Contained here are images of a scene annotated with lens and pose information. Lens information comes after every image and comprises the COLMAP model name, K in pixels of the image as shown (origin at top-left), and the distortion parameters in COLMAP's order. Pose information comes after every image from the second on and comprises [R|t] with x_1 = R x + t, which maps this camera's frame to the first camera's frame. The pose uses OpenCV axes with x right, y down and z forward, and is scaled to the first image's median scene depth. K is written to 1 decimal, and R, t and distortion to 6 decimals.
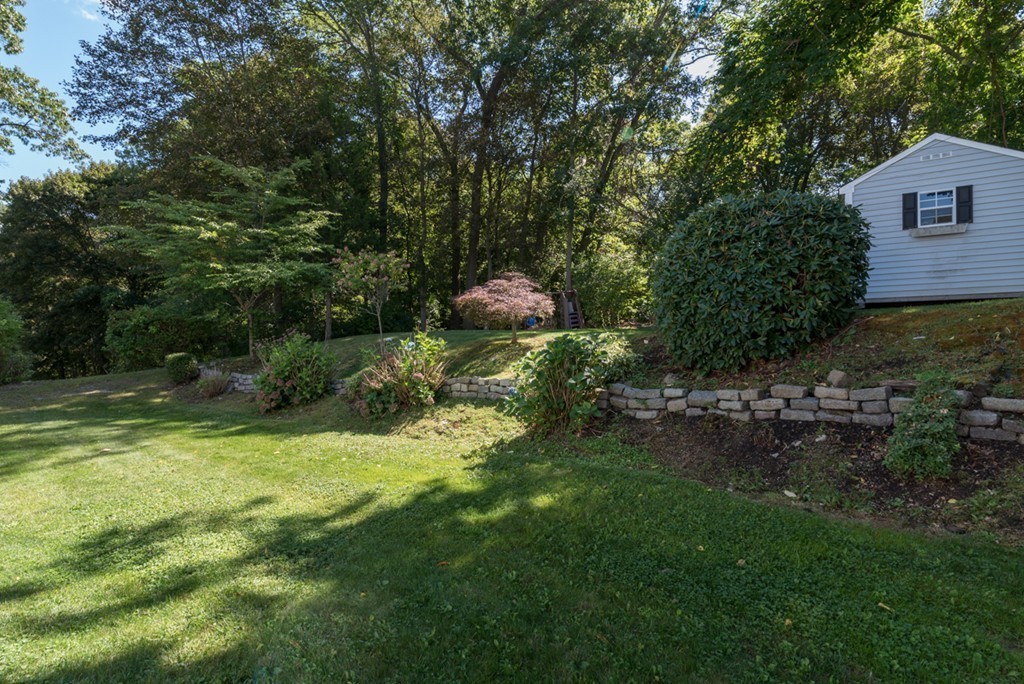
lens RADIAL K [[529.9, 0, 513.8], [0, 529.9, 339.9], [0, 0, 1]] dist [0.014326, 0.000350]
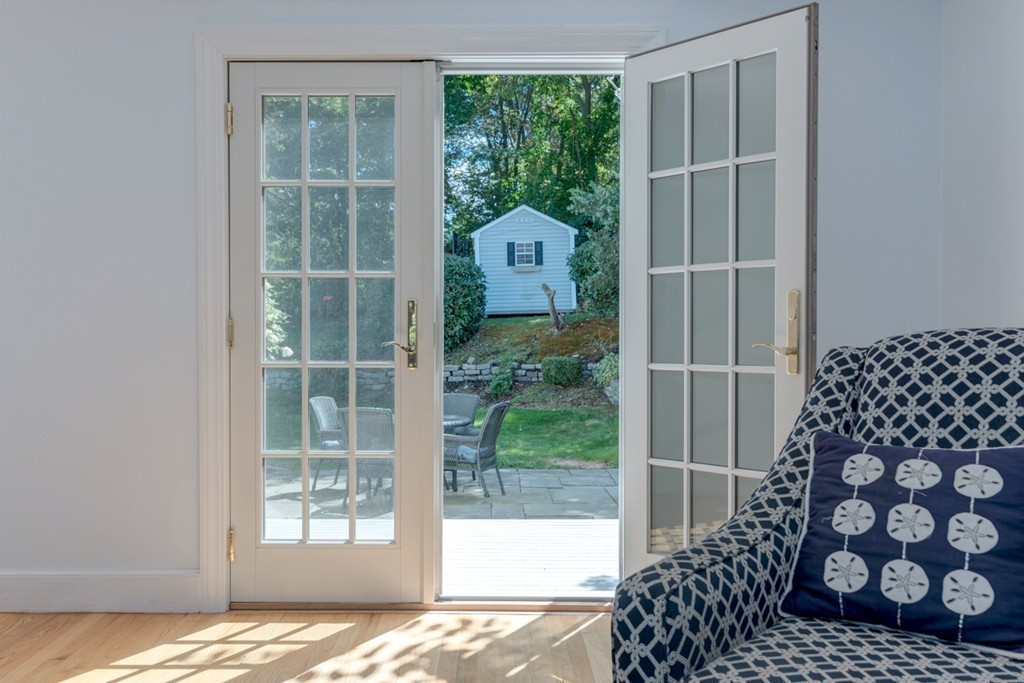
lens RADIAL K [[594.0, 0, 517.1], [0, 594.0, 340.6], [0, 0, 1]] dist [-0.014361, -0.001242]
pose [[0.813372, -0.016703, 0.581505, -0.557900], [0.017438, 0.999839, 0.004328, -0.011679], [-0.581483, 0.006620, 0.813532, -0.926388]]
